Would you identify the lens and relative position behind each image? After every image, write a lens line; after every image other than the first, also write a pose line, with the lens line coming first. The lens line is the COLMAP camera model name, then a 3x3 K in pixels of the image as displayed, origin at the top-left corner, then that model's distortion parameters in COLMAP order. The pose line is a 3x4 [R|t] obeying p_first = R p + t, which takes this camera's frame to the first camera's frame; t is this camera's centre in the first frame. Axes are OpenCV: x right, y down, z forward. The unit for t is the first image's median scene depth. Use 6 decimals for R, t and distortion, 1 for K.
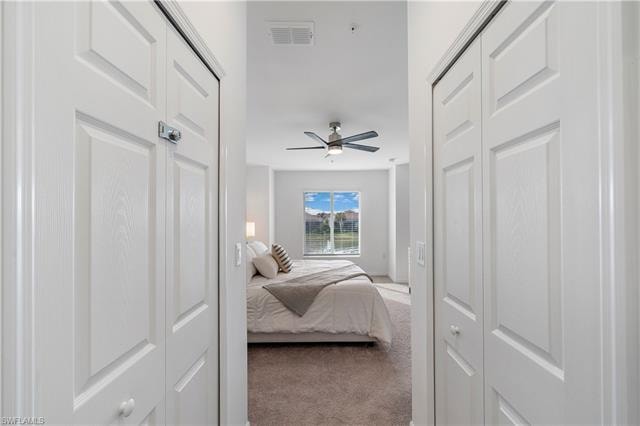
lens RADIAL K [[301.9, 0, 320.2], [0, 301.9, 215.4], [0, 0, 1]] dist [0.001617, 0.001450]
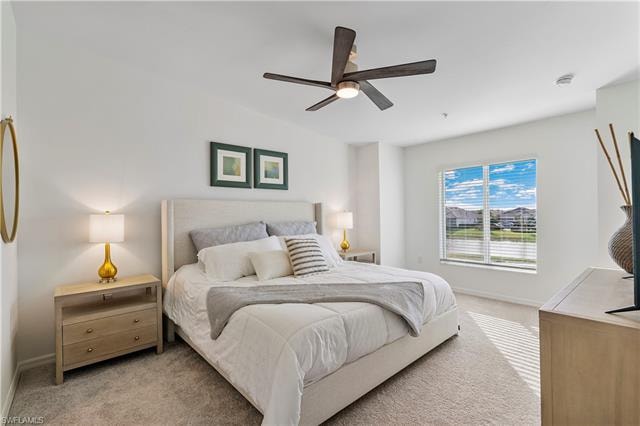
lens RADIAL K [[301.9, 0, 320.2], [0, 301.9, 215.4], [0, 0, 1]] dist [0.001617, 0.001450]
pose [[0.656979, -0.002454, -0.753905, 0.478608], [0.011144, 0.999917, 0.006456, 0.033900], [0.753827, -0.012643, 0.656951, 0.542099]]
